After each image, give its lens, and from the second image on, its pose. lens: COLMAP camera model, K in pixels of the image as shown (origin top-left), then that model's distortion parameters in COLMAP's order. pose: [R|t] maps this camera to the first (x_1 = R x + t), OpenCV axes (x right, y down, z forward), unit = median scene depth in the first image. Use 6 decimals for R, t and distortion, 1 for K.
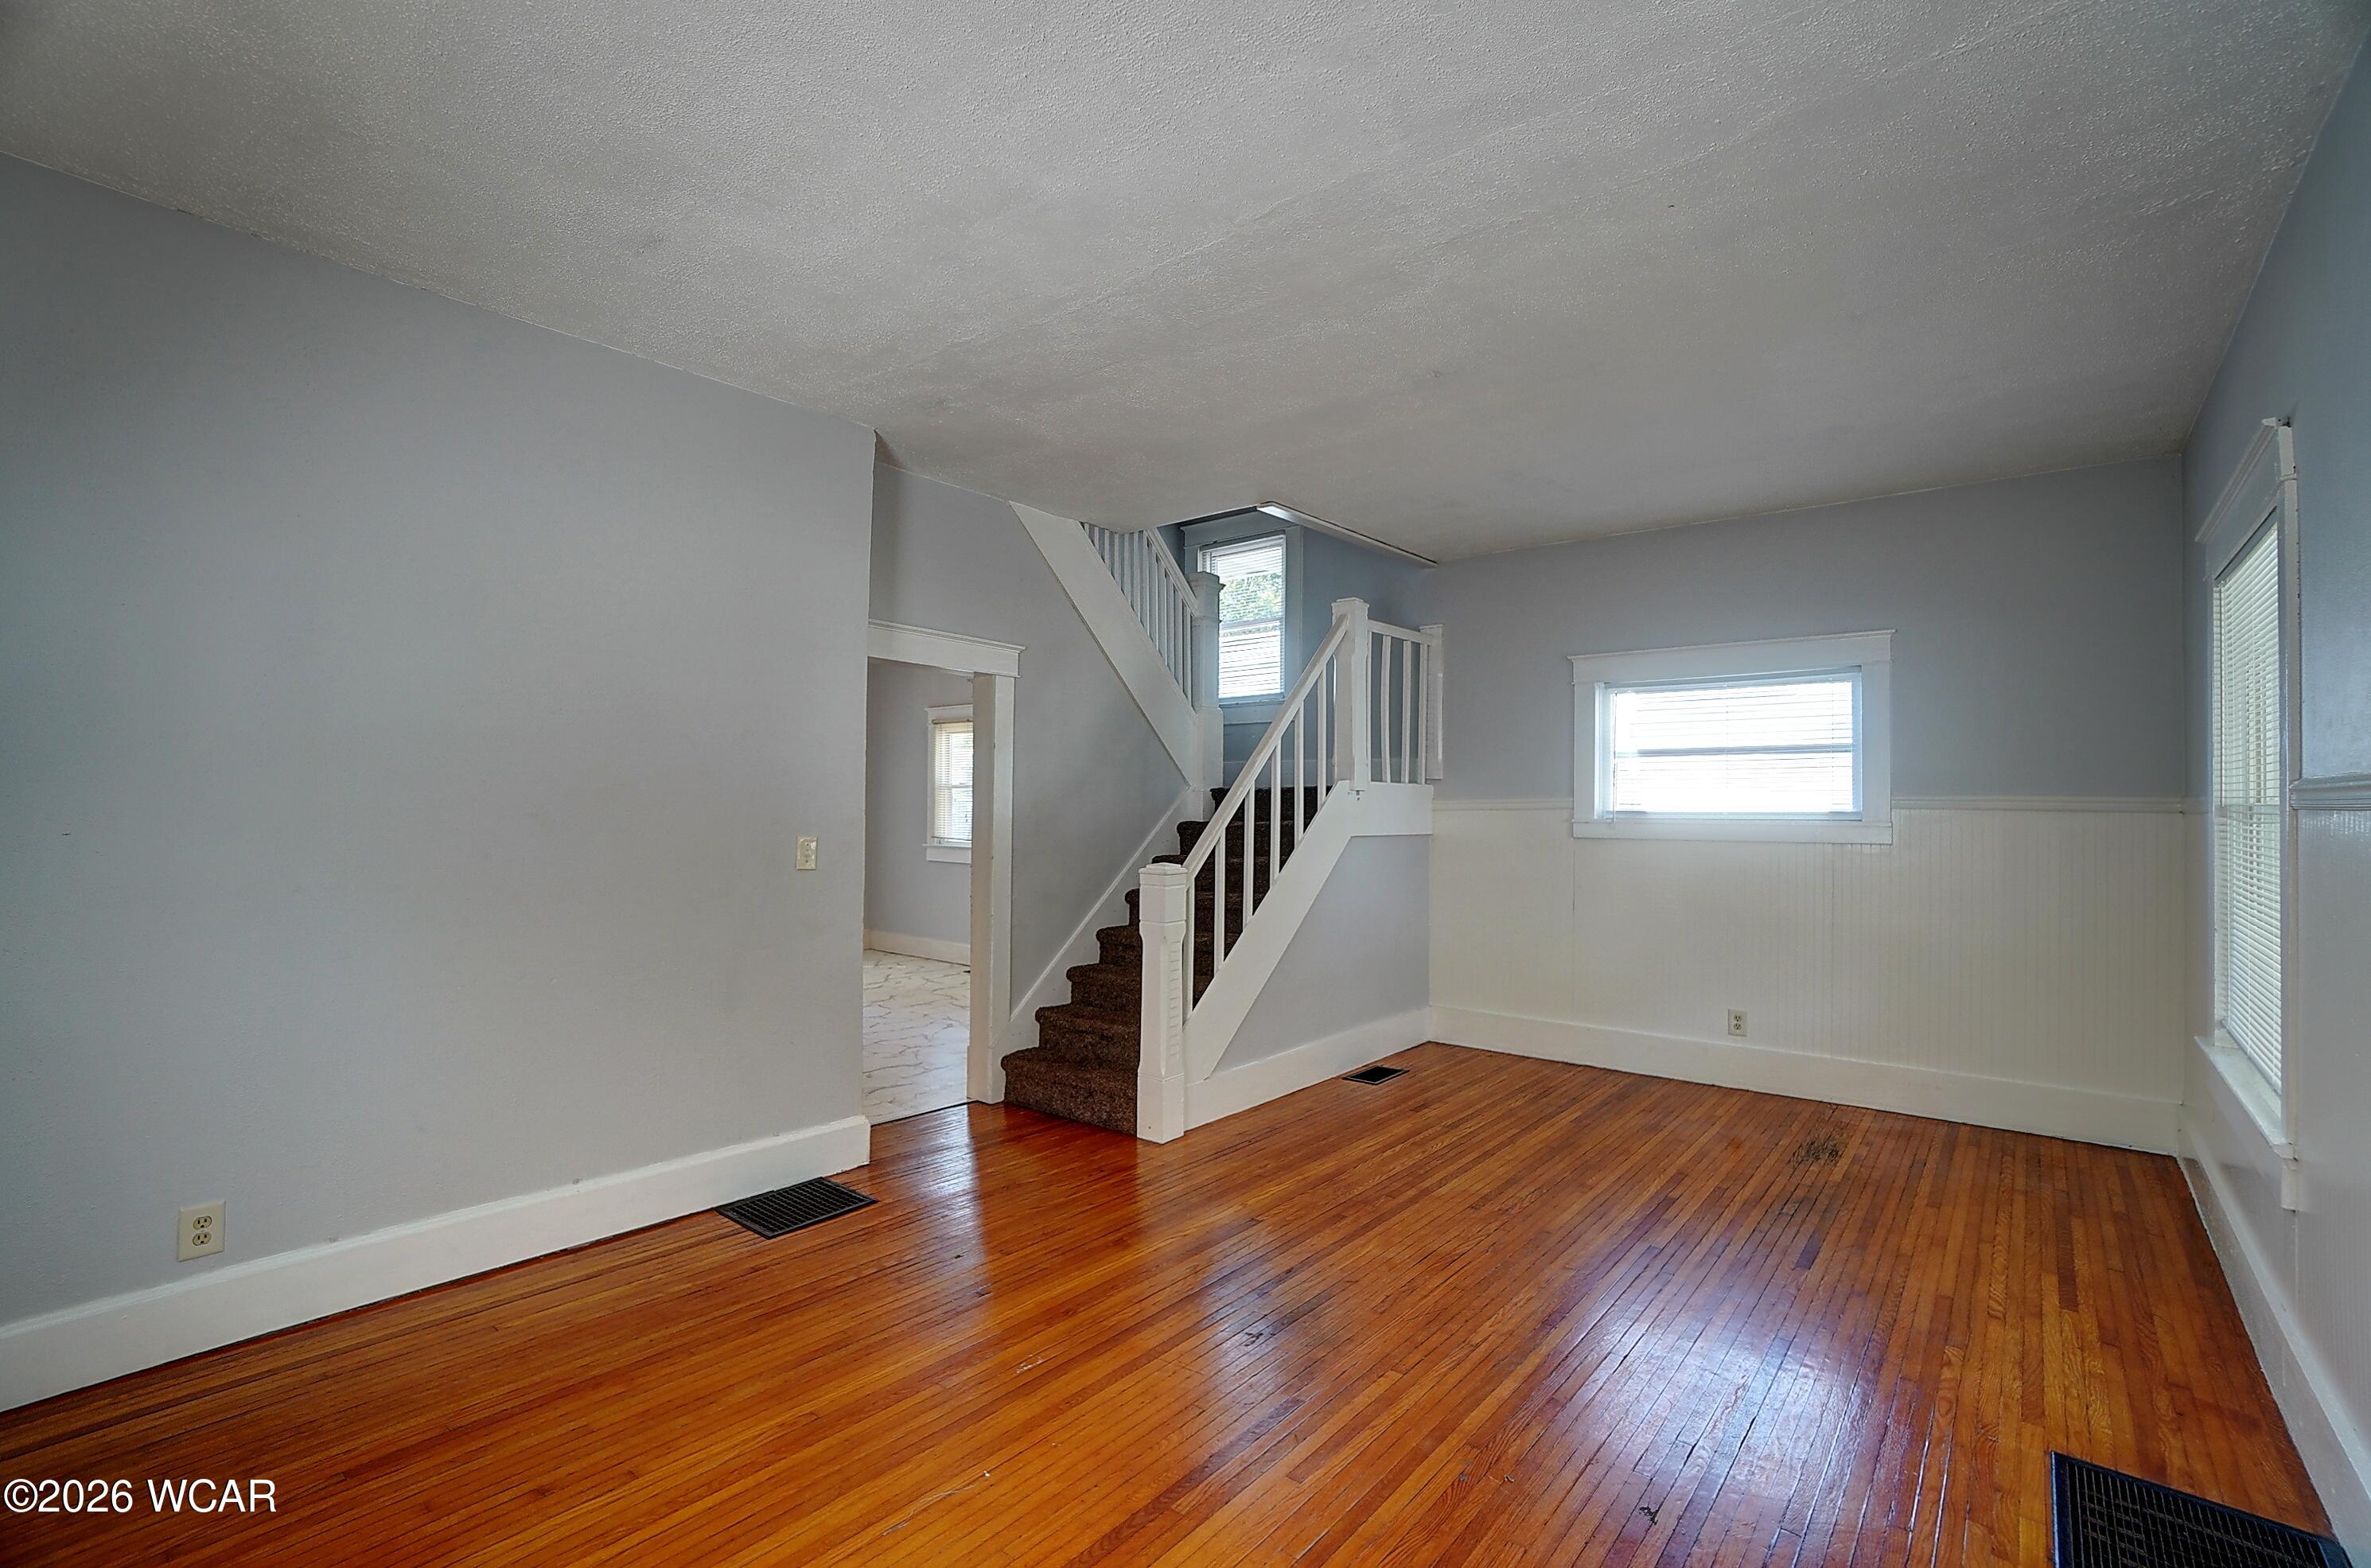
lens RADIAL K [[1056.3, 0, 1161.3], [0, 1056.3, 789.4], [0, 0, 1]] dist [-0.061981, 0.022526]
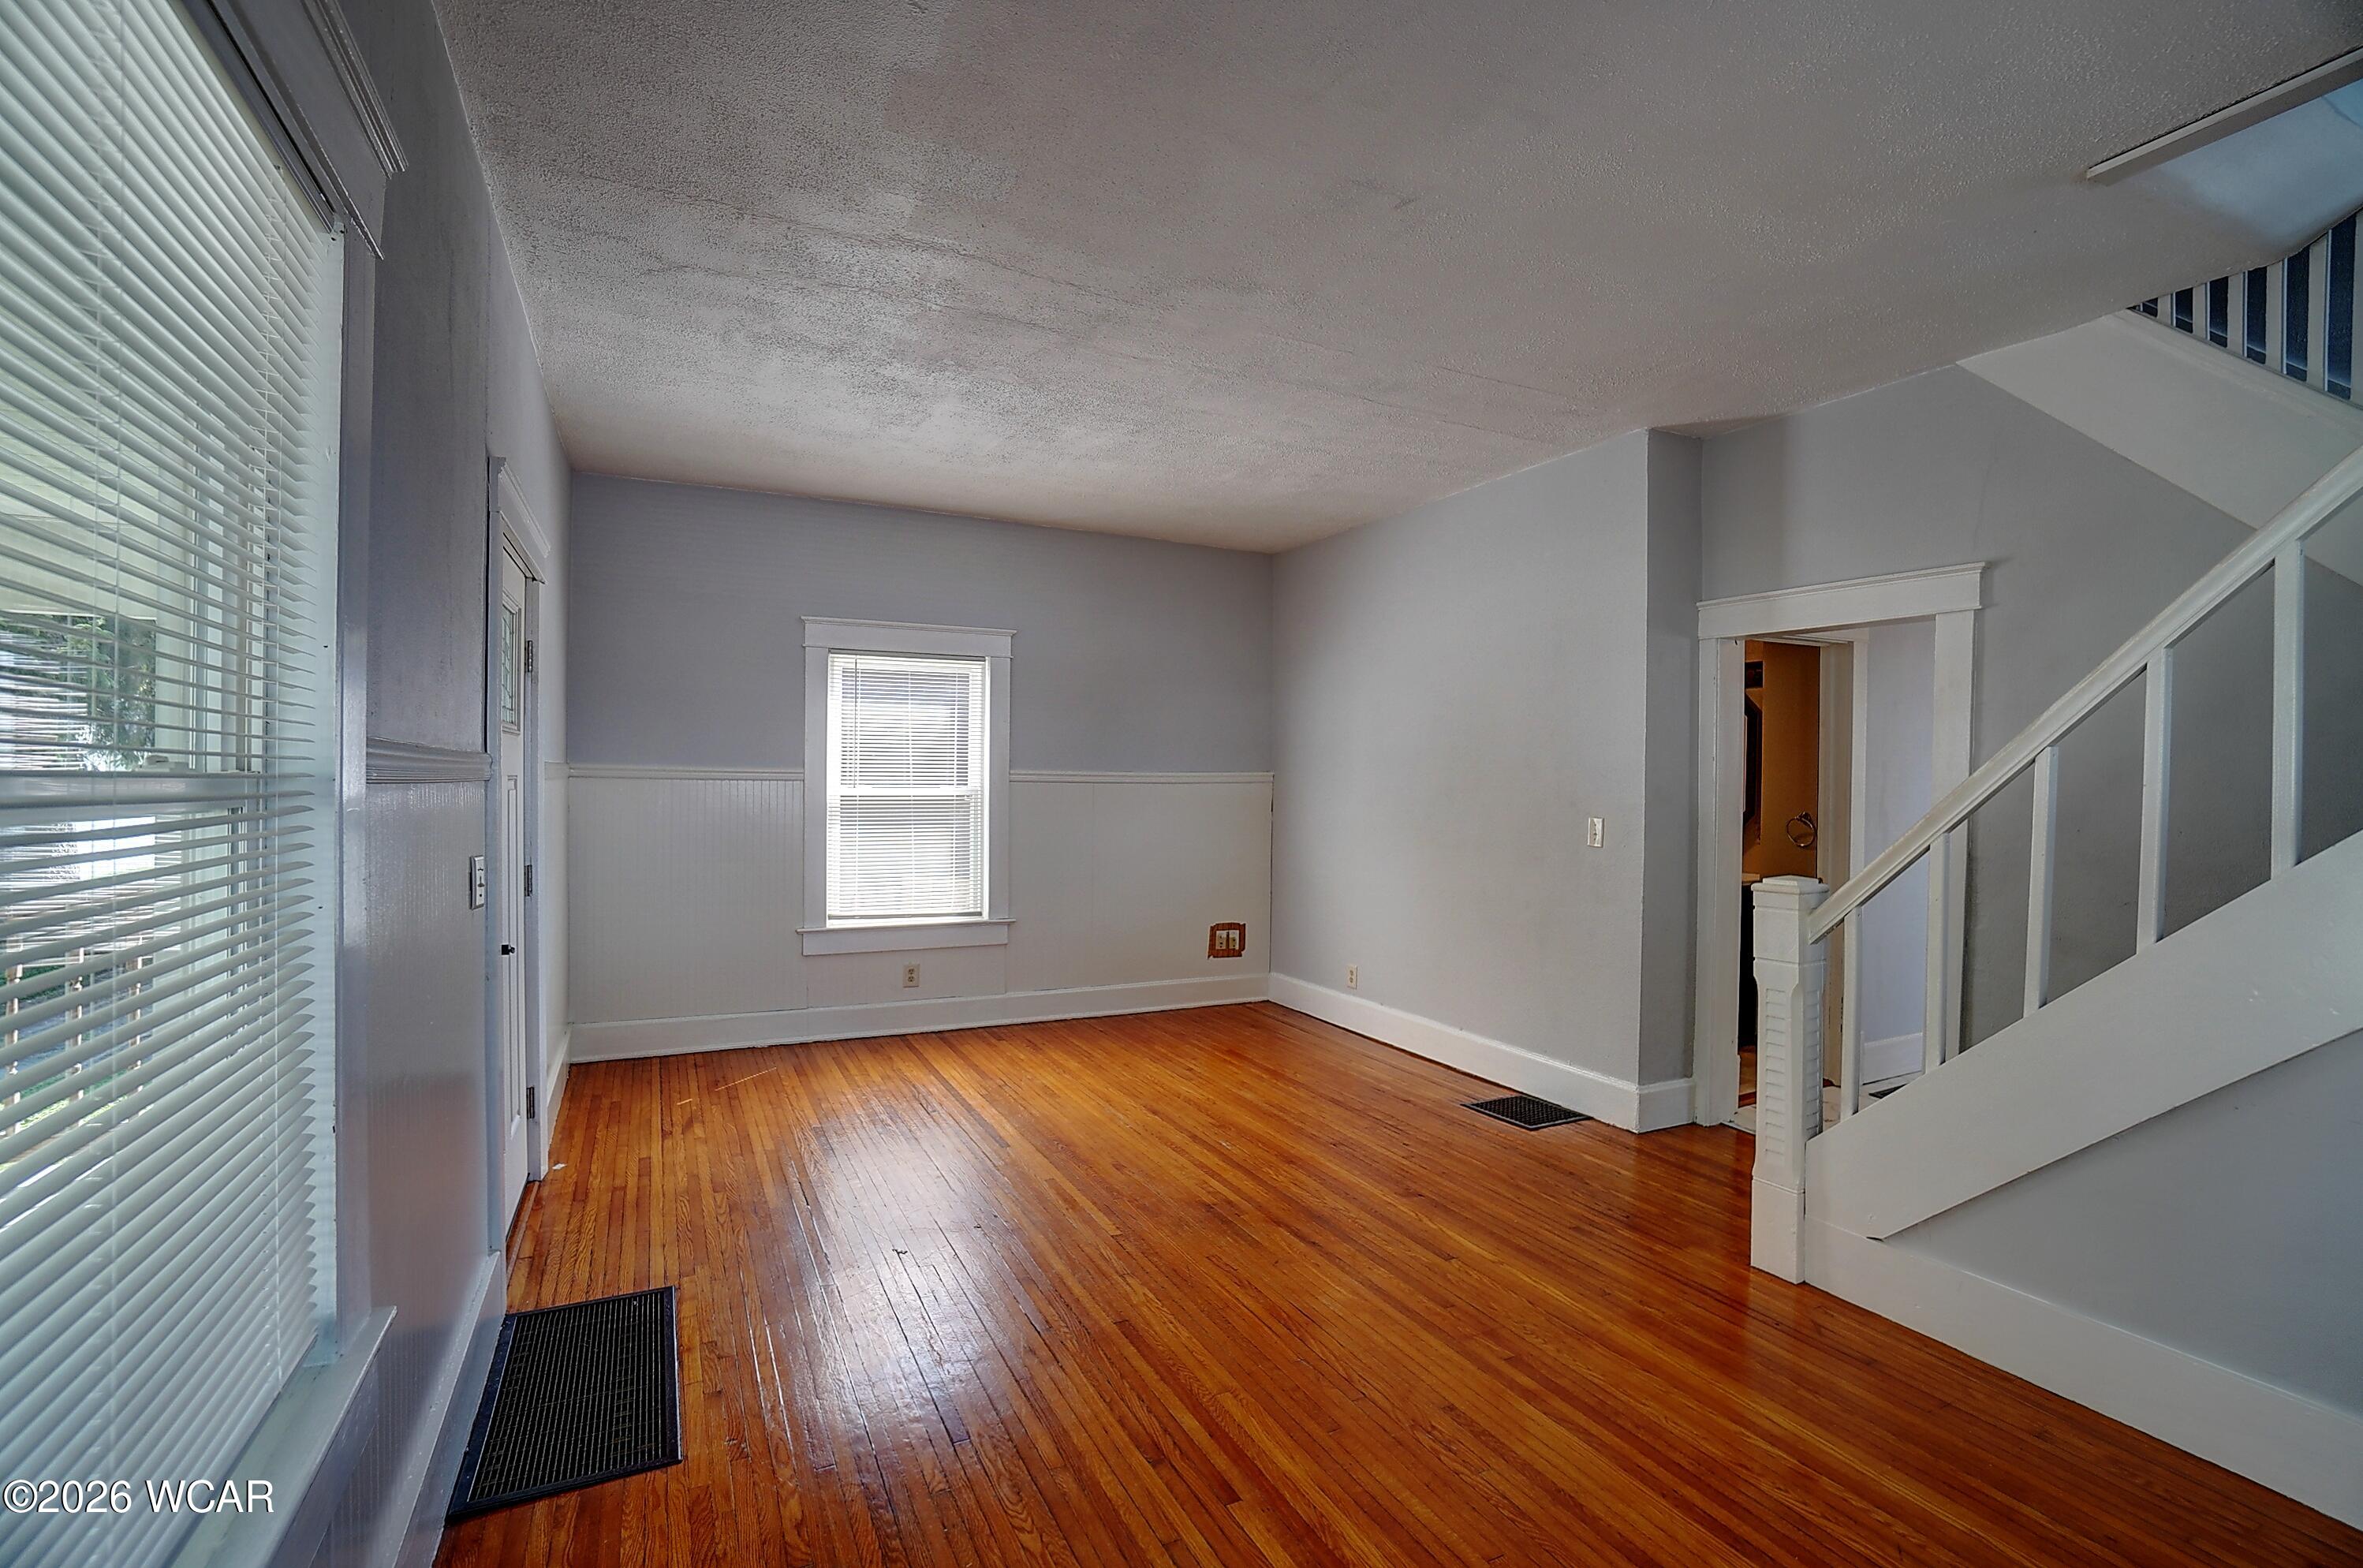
lens RADIAL K [[1047.0, 0, 1154.7], [0, 1047.0, 791.6], [0, 0, 1]] dist [-0.058799, 0.020850]
pose [[-0.404627, 0.000836, -0.914482, 0.856042], [0.003798, 0.999992, -0.000766, 0.015769], [0.914474, -0.003783, -0.404627, 0.976672]]
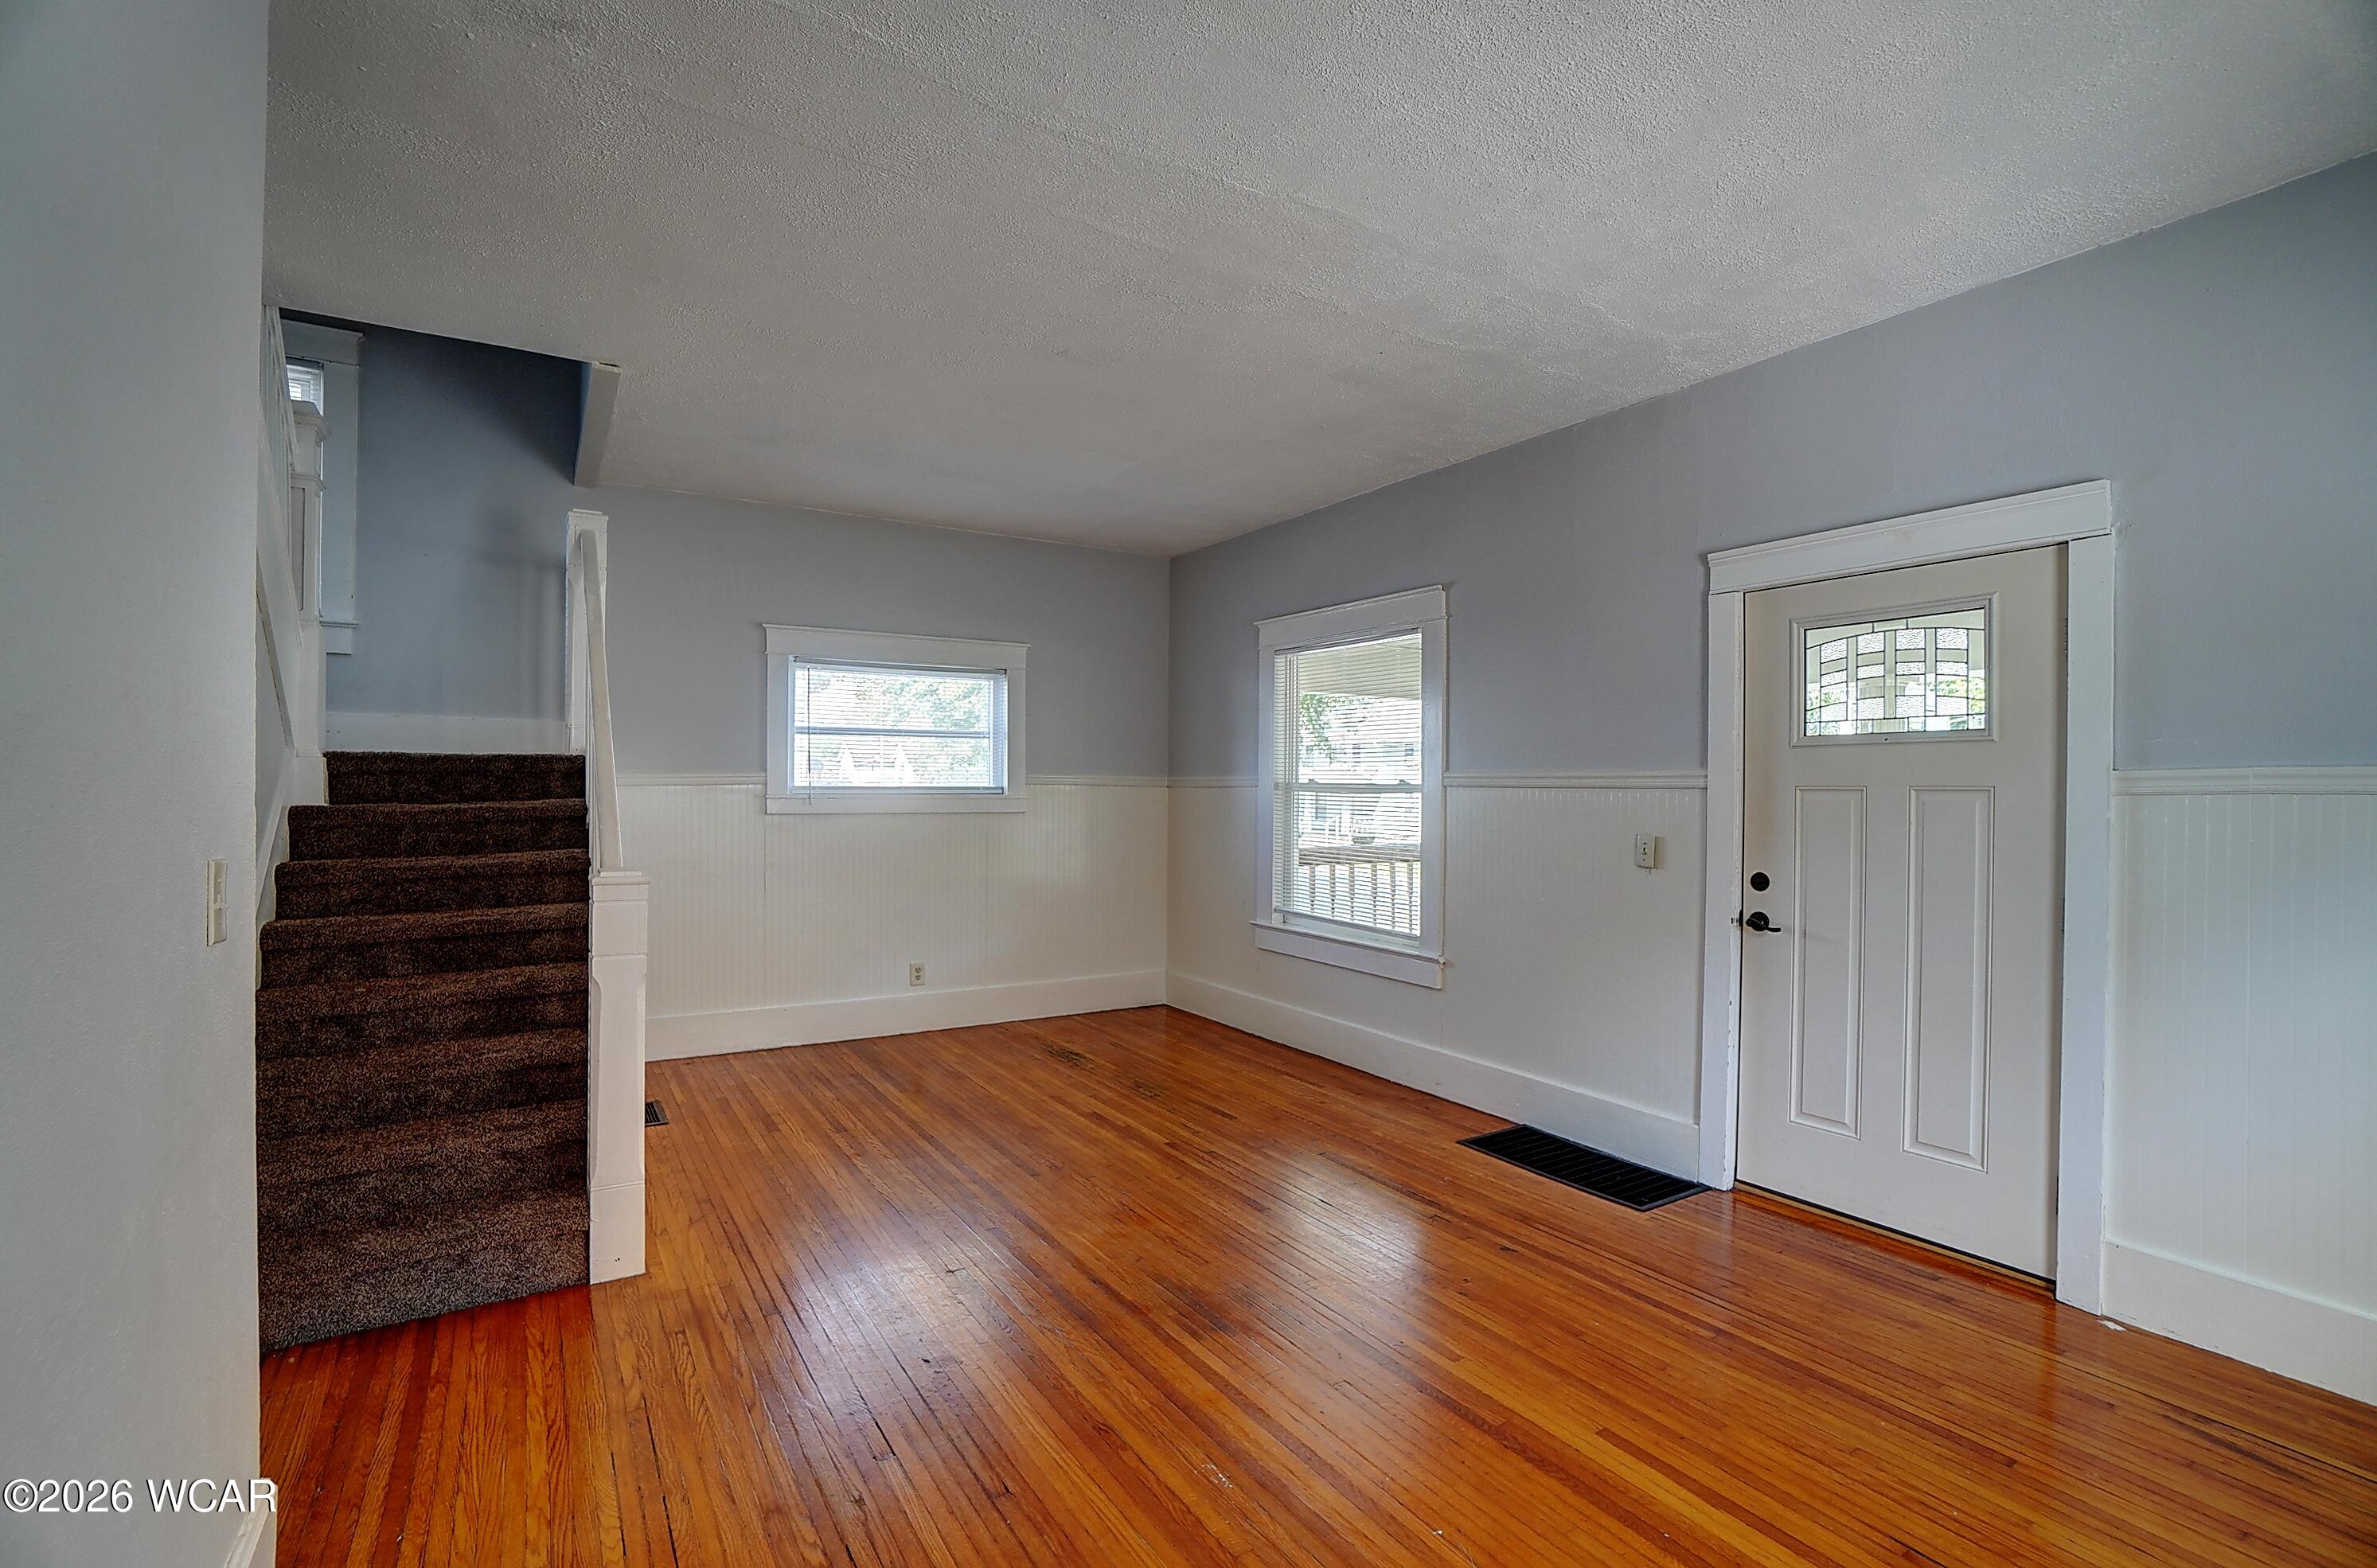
lens RADIAL K [[1059.0, 0, 1164.2], [0, 1059.0, 789.4], [0, 0, 1]] dist [-0.061981, 0.022526]
pose [[0.304096, -0.005785, 0.952624, -0.576468], [-0.020506, 0.999710, 0.012617, 0.006123], [-0.952421, -0.023371, 0.303889, 0.513143]]
